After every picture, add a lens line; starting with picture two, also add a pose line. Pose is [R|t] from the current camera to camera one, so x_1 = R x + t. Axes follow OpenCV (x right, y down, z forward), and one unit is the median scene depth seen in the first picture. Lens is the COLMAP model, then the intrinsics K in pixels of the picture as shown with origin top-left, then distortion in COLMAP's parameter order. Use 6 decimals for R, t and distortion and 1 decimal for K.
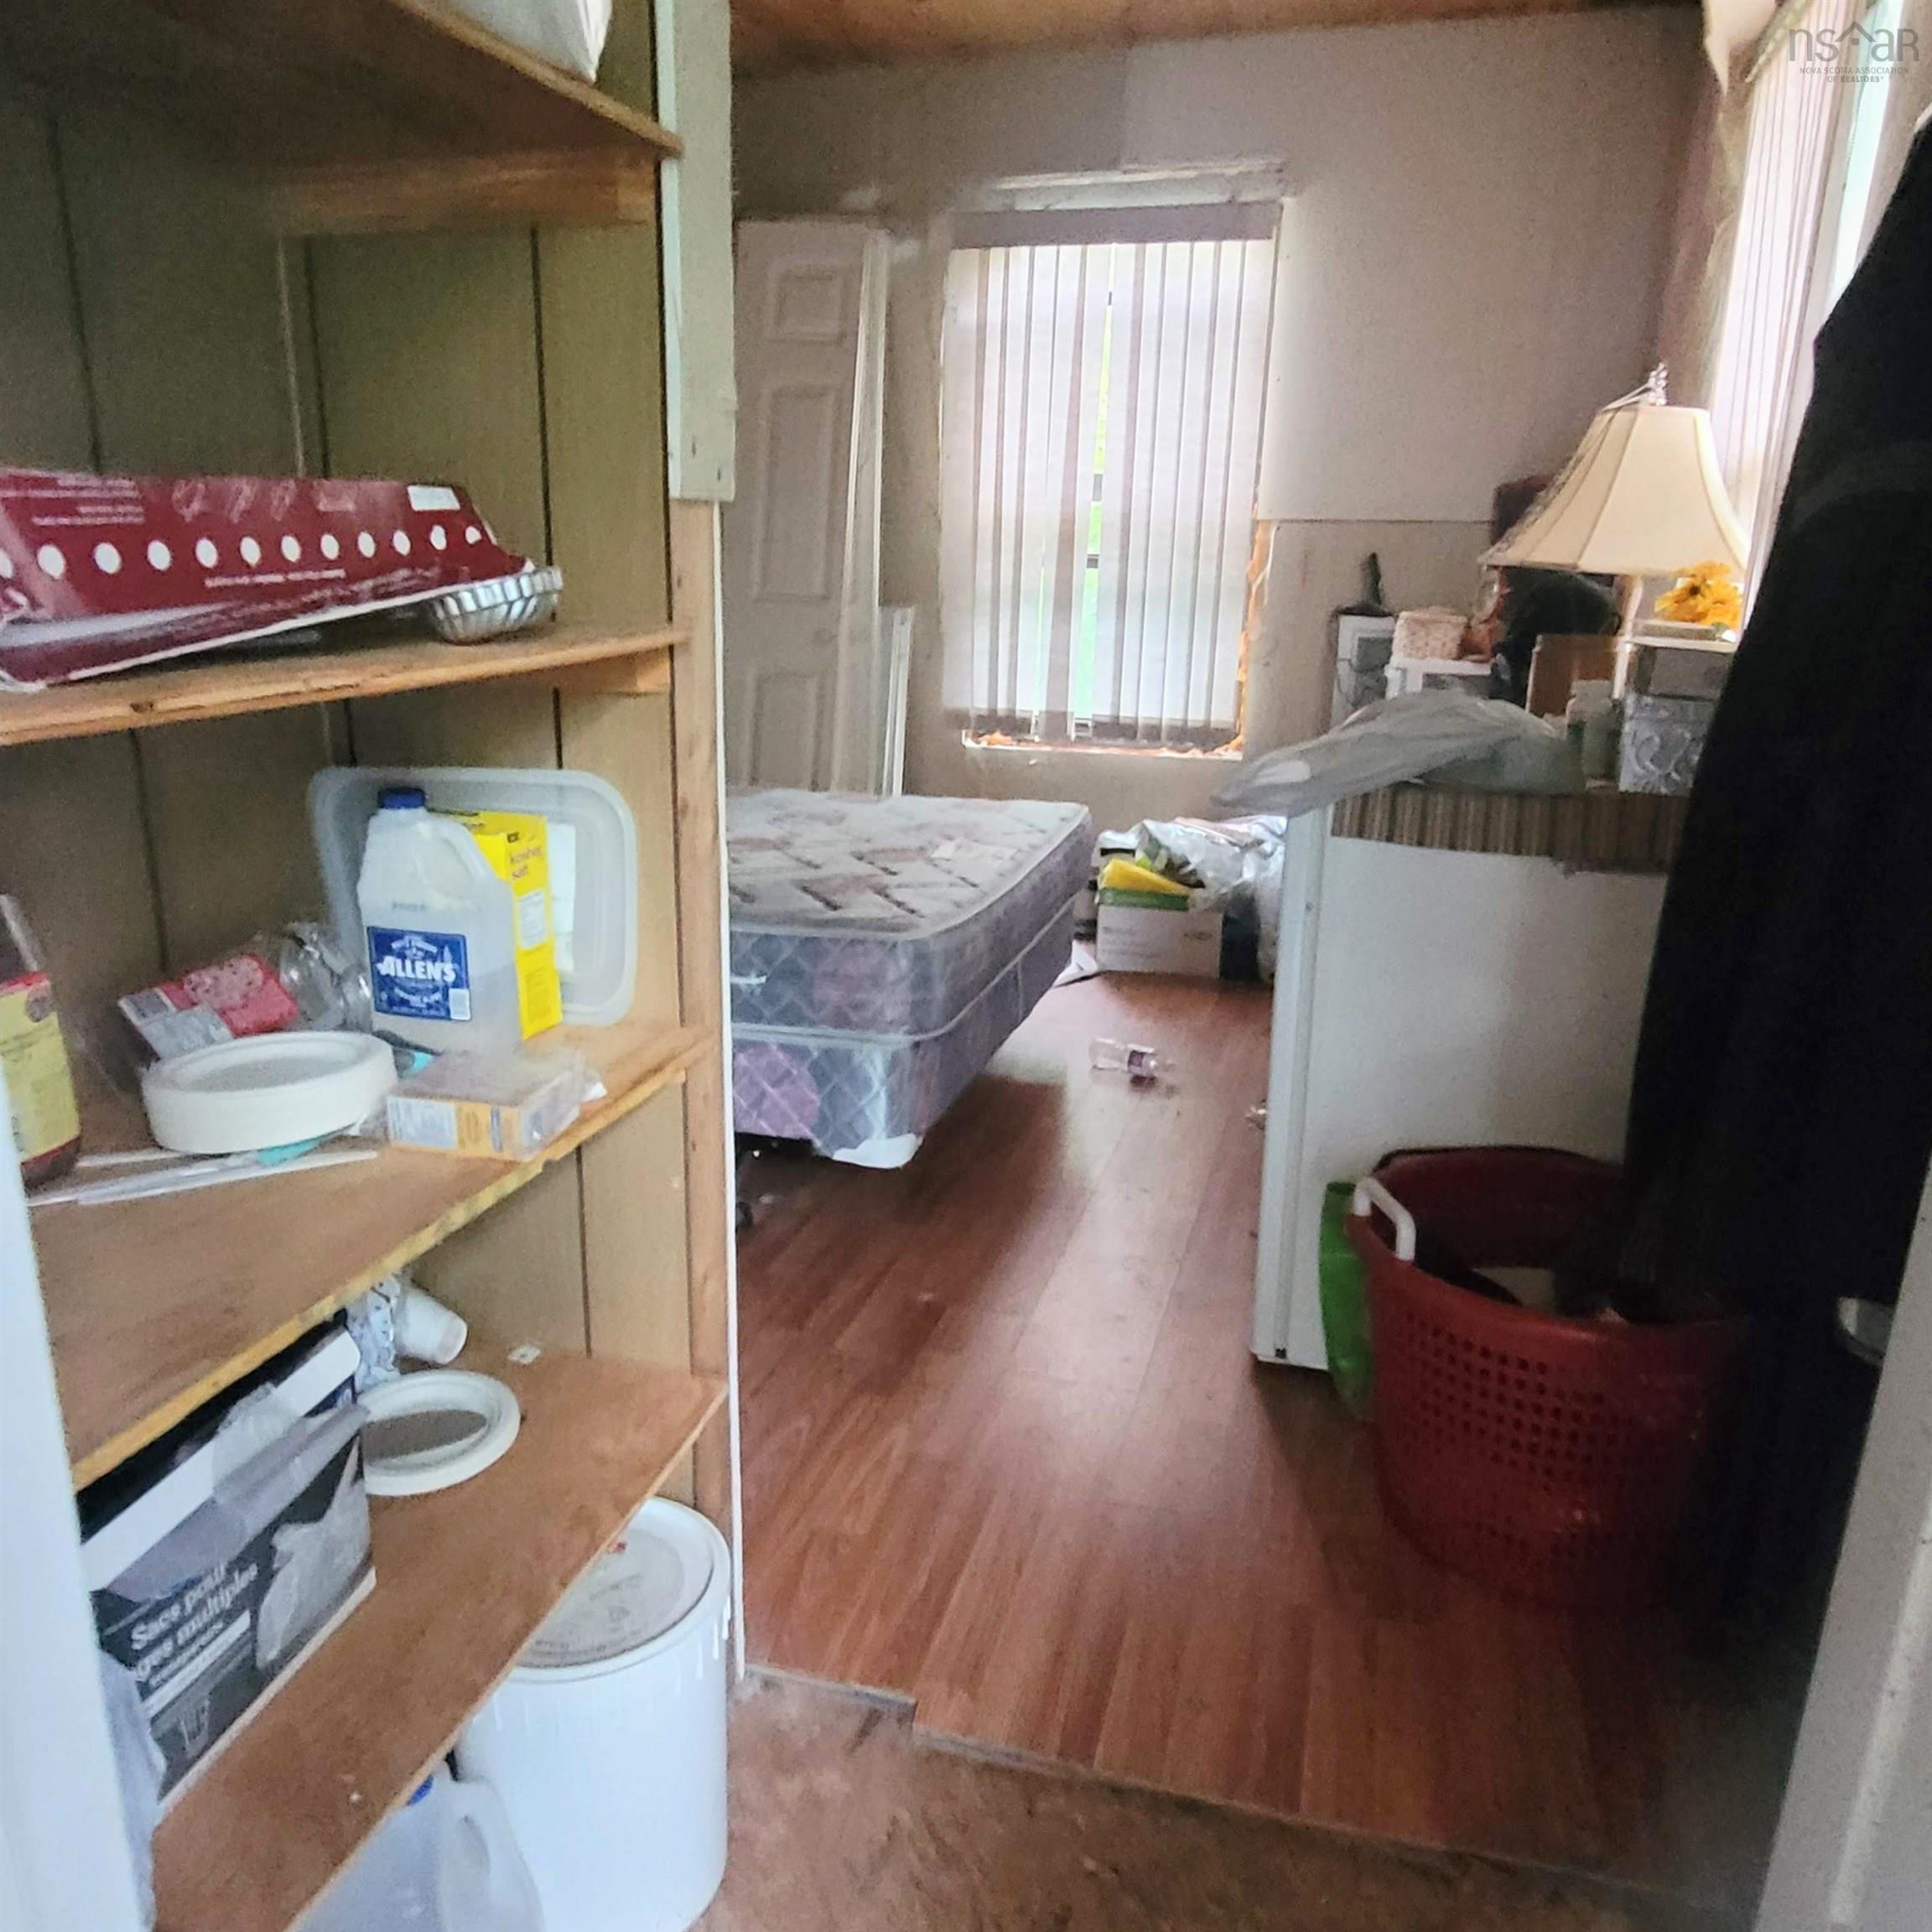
lens RADIAL K [[1521.9, 0, 969.4], [0, 1521.9, 968.1], [0, 0, 1]] dist [0.005392, -0.018171]
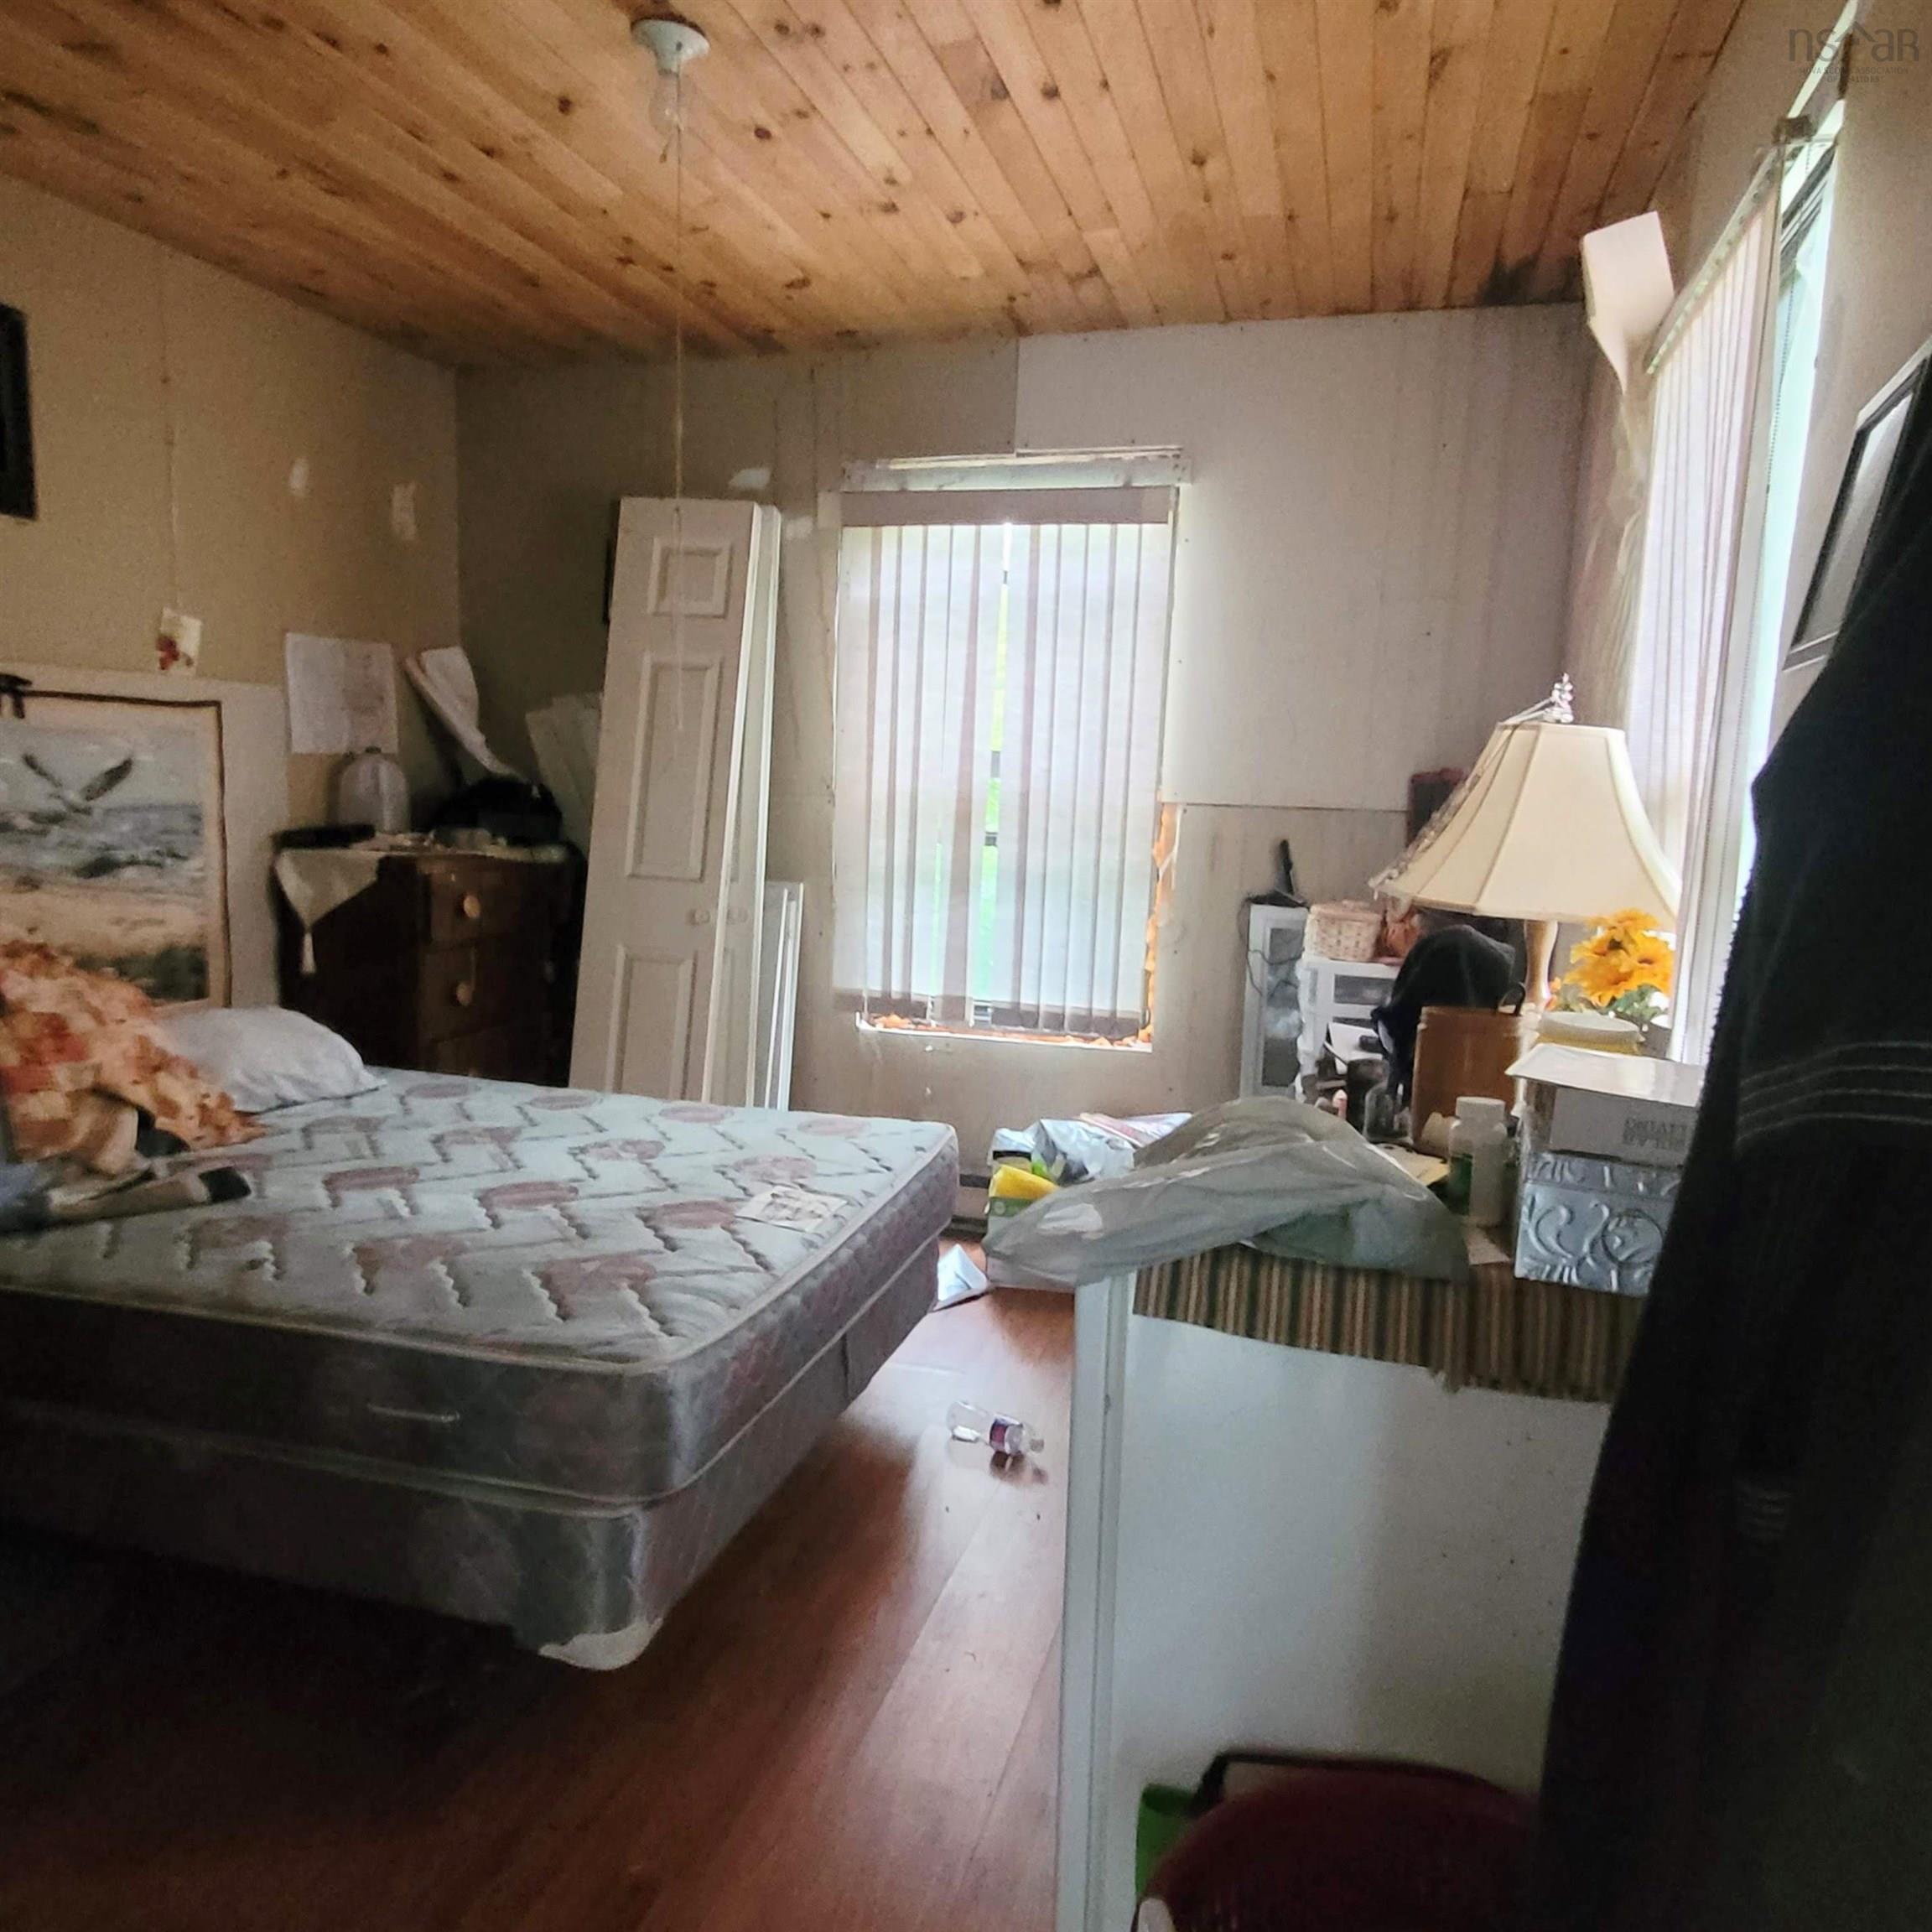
lens RADIAL K [[1466.5, 0, 954.0], [0, 1466.5, 960.5], [0, 0, 1]] dist [-0.033063, 0.021973]
pose [[0.999907, 0.013446, -0.002204, 0.070691], [-0.013623, 0.989298, -0.145273, -0.071082], [0.000227, 0.145289, 0.989389, 0.129567]]
